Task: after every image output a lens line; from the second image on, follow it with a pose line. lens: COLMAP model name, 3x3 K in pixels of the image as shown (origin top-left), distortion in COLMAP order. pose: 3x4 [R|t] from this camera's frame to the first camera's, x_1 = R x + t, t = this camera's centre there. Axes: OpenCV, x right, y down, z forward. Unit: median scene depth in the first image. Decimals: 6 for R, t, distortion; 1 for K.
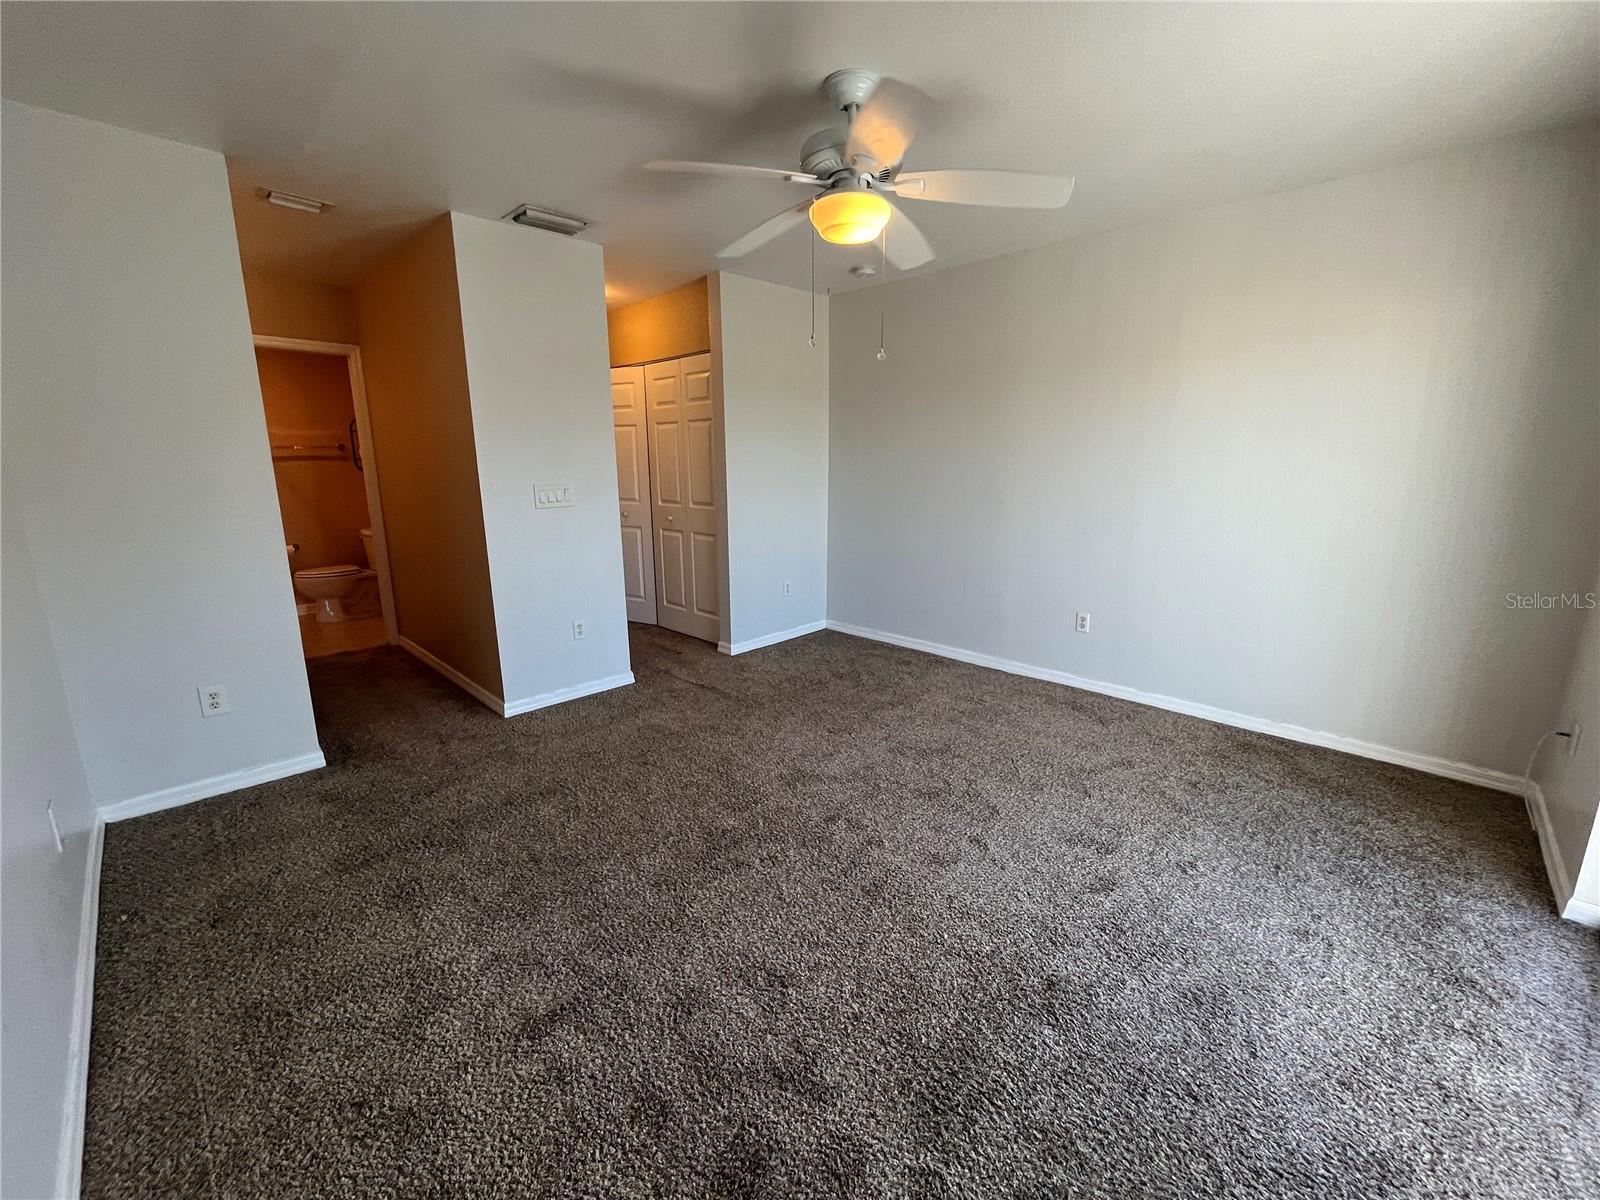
lens RADIAL K [[649.9, 0, 798.3], [0, 649.9, 600.3], [0, 0, 1]] dist [-0.002998, 0.000246]
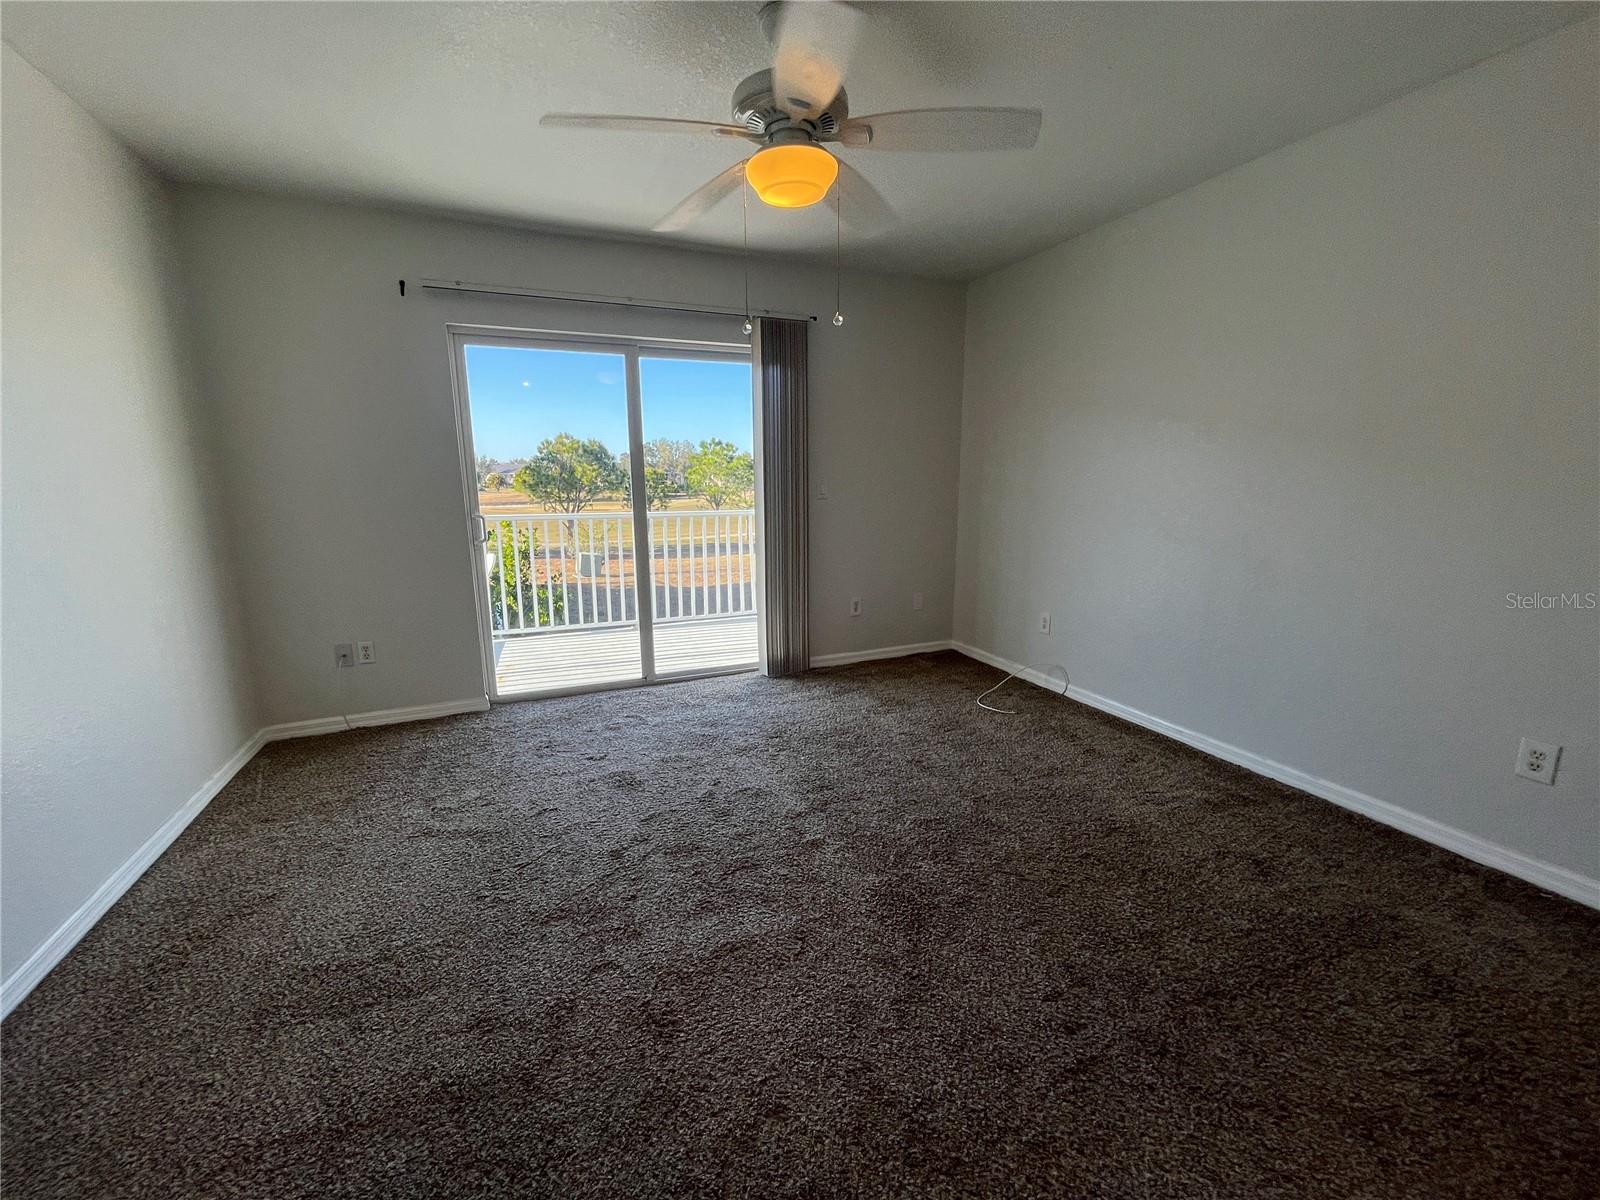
lens RADIAL K [[649.9, 0, 798.3], [0, 649.9, 600.3], [0, 0, 1]] dist [-0.002998, 0.000246]
pose [[-0.927305, -0.059868, 0.369489, -0.243854], [0.090723, 0.921744, 0.377037, -0.323768], [-0.363147, 0.383149, -0.849306, 1.646959]]
